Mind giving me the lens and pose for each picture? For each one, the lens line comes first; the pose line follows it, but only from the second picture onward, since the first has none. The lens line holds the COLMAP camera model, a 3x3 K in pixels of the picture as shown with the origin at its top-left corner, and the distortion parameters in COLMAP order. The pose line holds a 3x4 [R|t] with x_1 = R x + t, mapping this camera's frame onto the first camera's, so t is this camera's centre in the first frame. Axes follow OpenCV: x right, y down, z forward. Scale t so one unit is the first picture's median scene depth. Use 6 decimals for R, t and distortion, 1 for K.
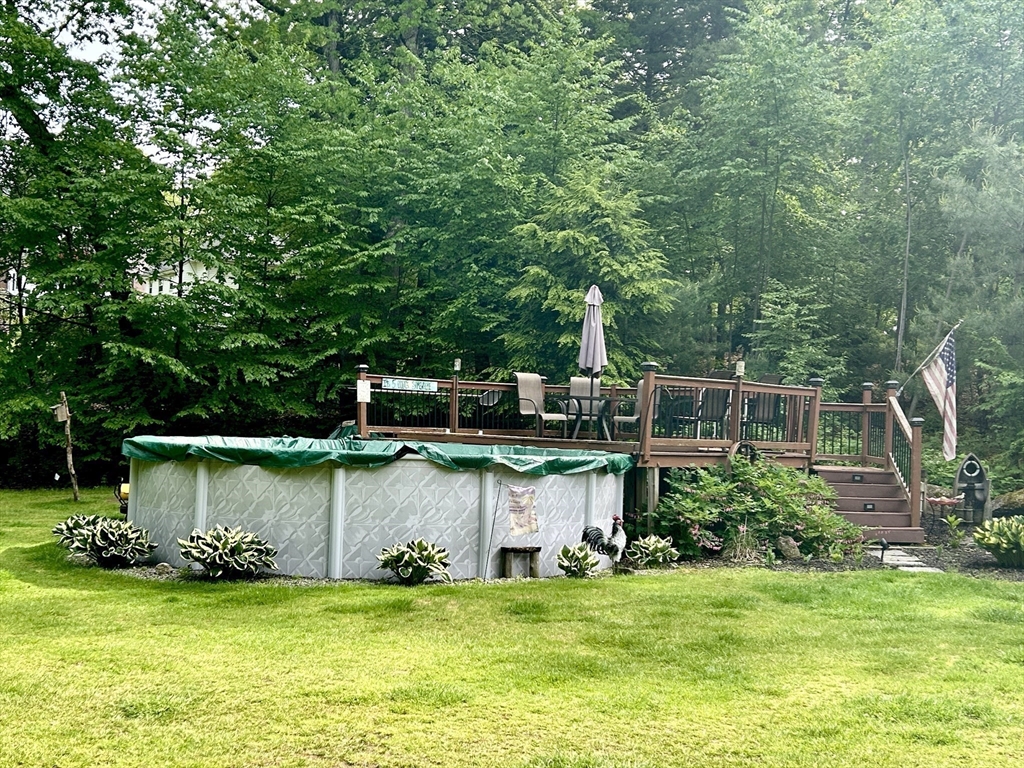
lens RADIAL K [[1048.8, 0, 512.0], [0, 1048.8, 384.0], [0, 0, 1]] dist [0.173367, -0.503033]
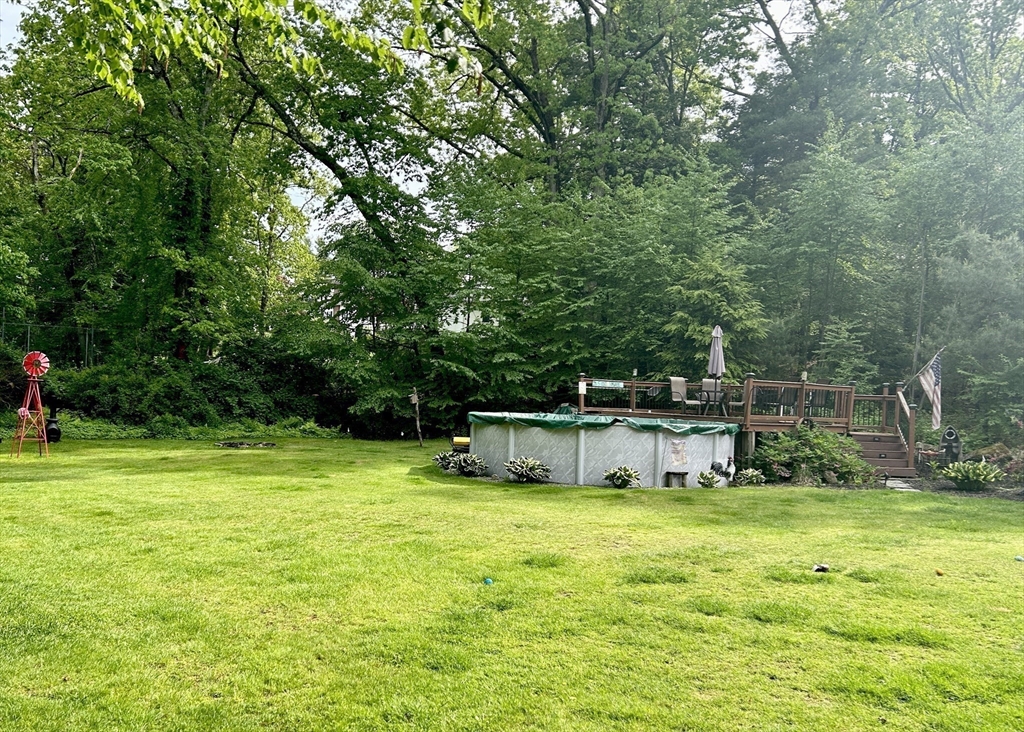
lens RADIAL K [[677.8, 0, 508.6], [0, 677.8, 410.1], [0, 0, 1]] dist [-0.006026, -0.006637]
pose [[0.976400, 0.005981, -0.215889, -0.017566], [0.003797, 0.998987, 0.044847, -0.008655], [0.215939, -0.044608, 0.975387, -0.175009]]
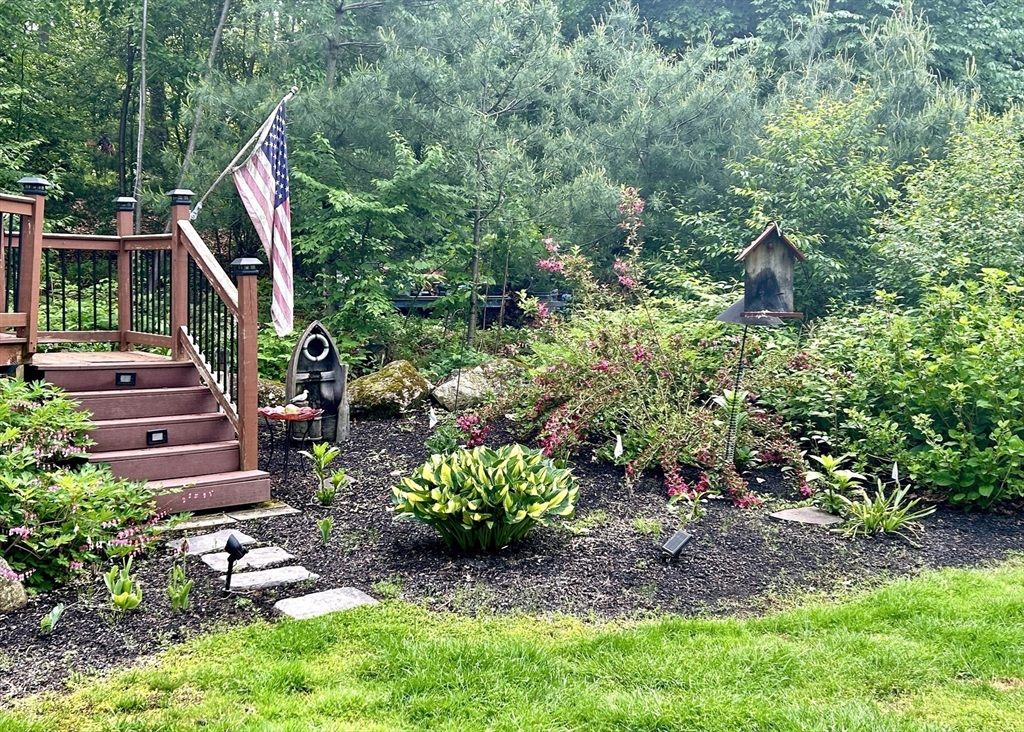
lens RADIAL K [[1053.1, 0, 512.0], [0, 1053.1, 366.0], [0, 0, 1]] dist [0.010693, 0.006293]
pose [[0.741710, -0.066045, 0.667461, 0.114860], [-0.013288, 0.993498, 0.113073, 0.020950], [-0.670589, -0.092737, 0.736010, 0.461617]]
